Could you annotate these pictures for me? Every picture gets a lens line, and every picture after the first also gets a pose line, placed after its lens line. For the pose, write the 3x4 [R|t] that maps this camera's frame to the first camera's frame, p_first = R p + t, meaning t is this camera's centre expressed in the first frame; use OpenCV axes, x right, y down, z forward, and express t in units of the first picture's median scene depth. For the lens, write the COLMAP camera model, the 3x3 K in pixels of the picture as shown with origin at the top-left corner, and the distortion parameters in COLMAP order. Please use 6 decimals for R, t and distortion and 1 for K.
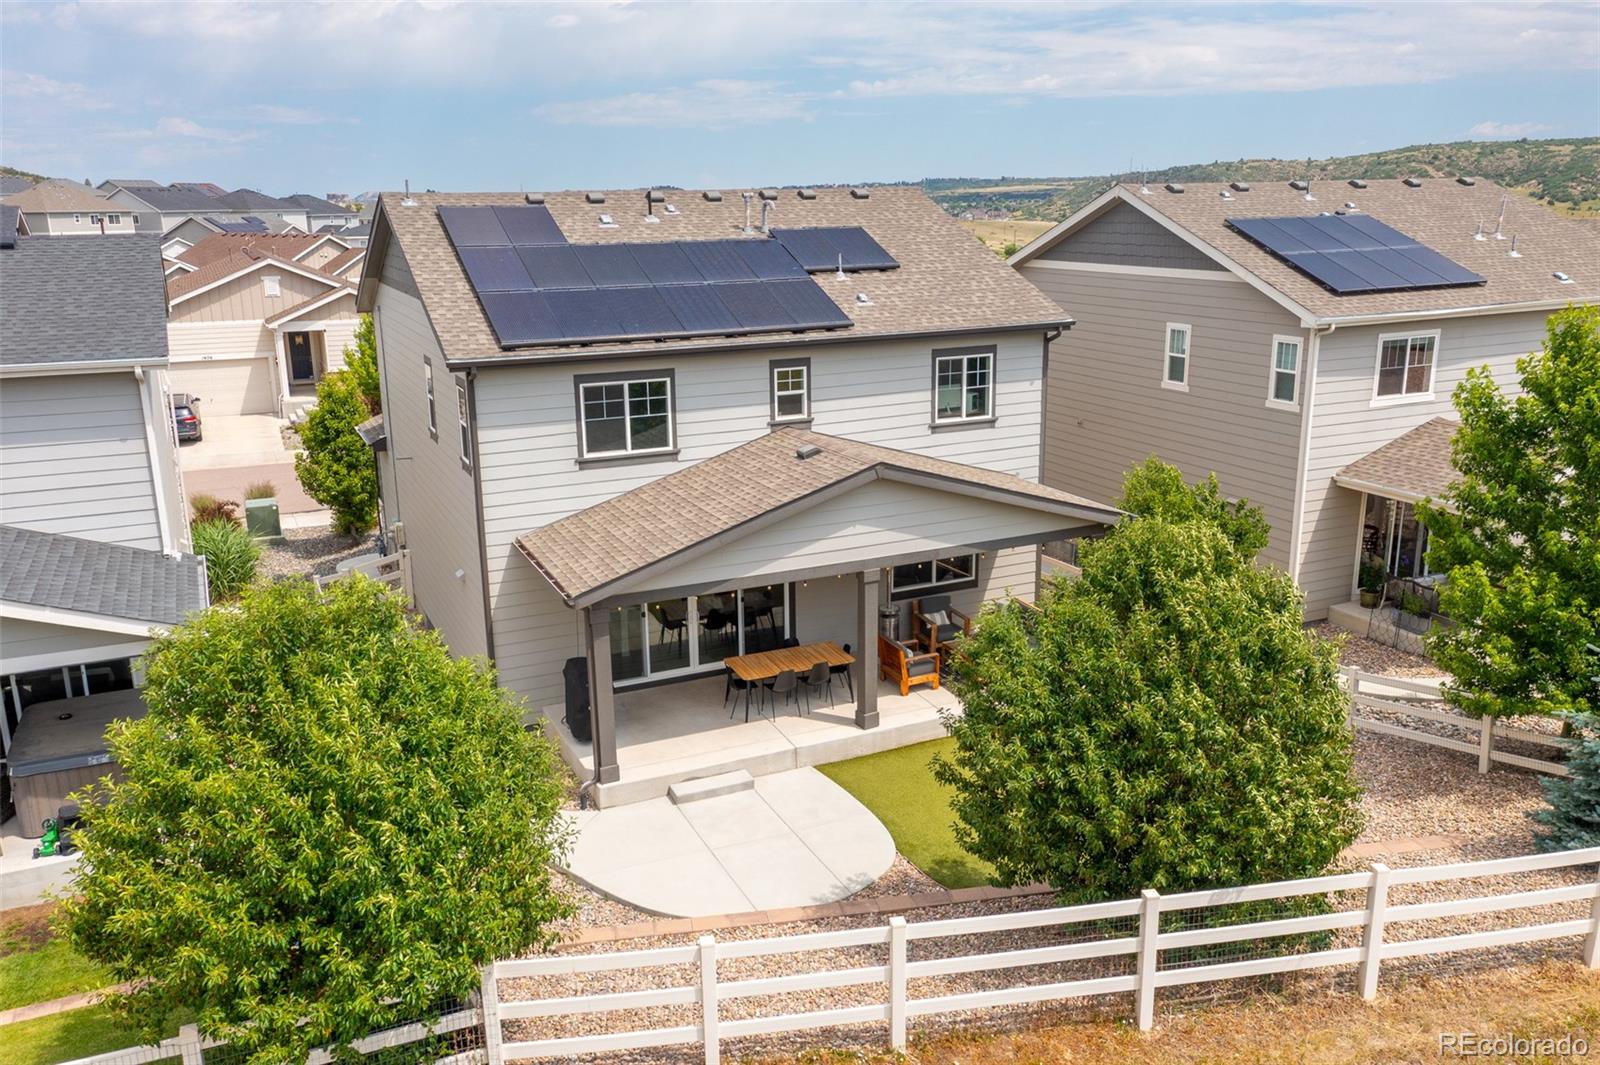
lens RADIAL K [[1256.2, 0, 799.9], [0, 1256.2, 535.9], [0, 0, 1]] dist [0.022151, -0.004877]
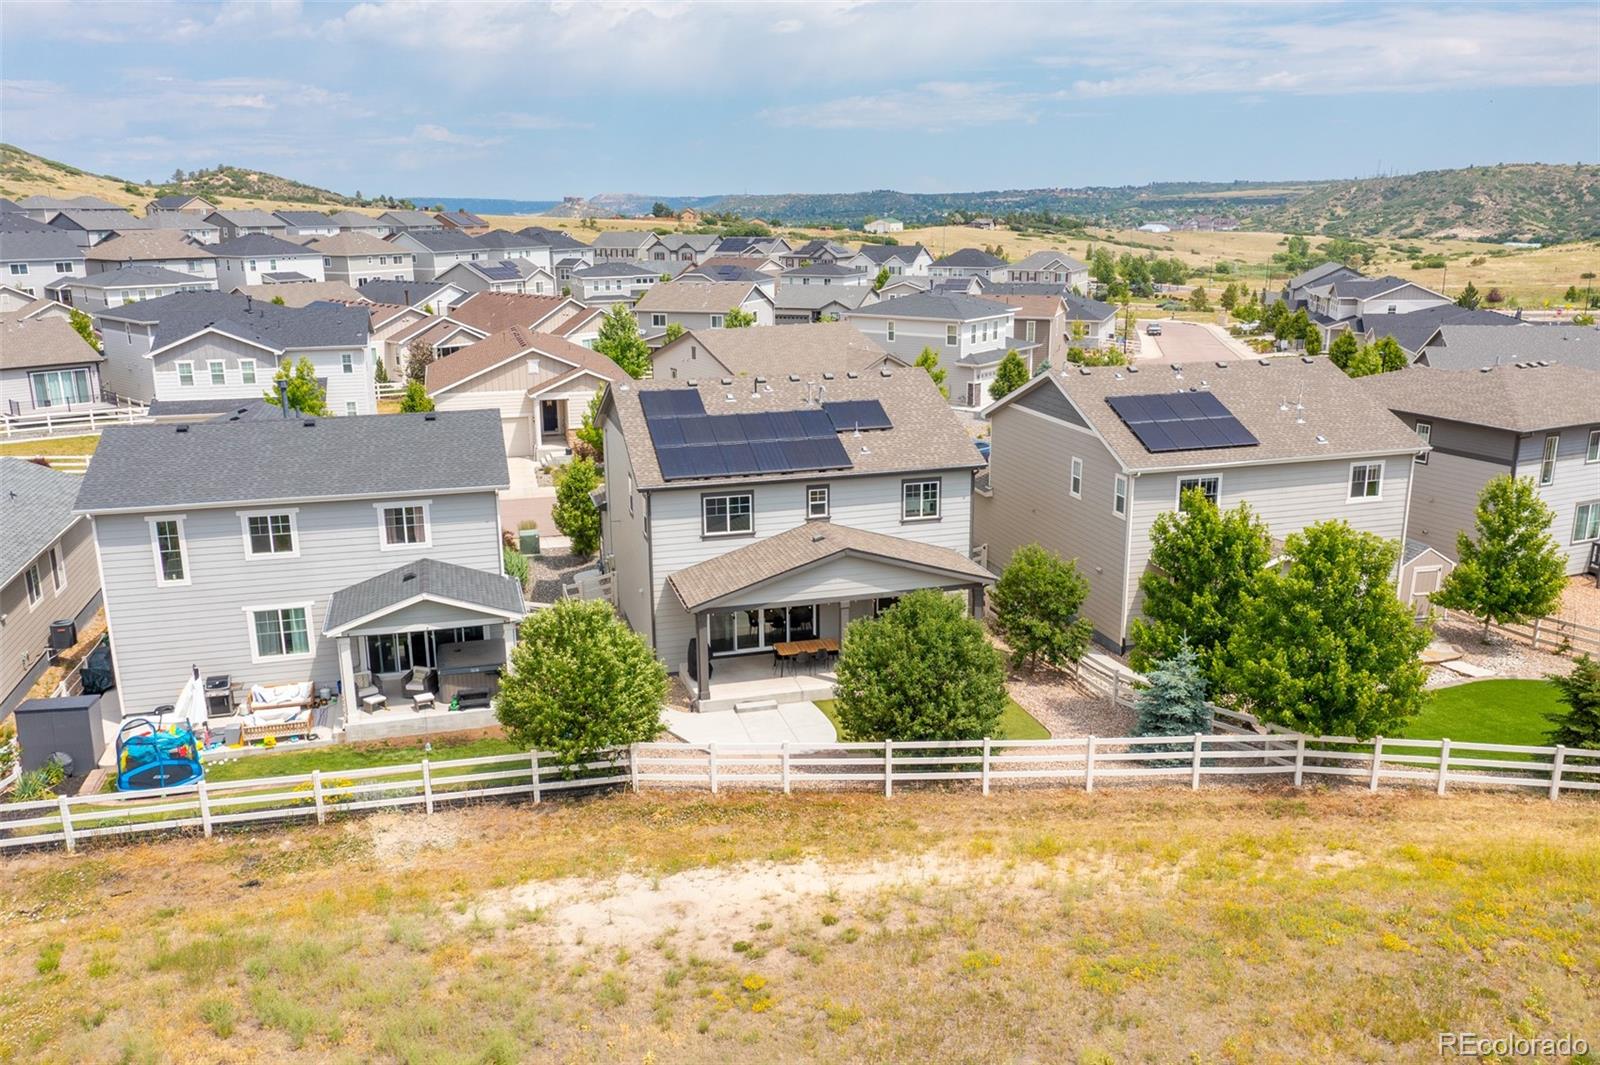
lens RADIAL K [[1257.8, 0, 800.0], [0, 1257.8, 532.5], [0, 0, 1]] dist [0.016475, 0.011093]
pose [[0.985956, 0.046066, -0.160525, 0.265888], [-0.046880, 0.998900, -0.001288, -0.066429], [0.160289, 0.008795, 0.987031, -0.831361]]
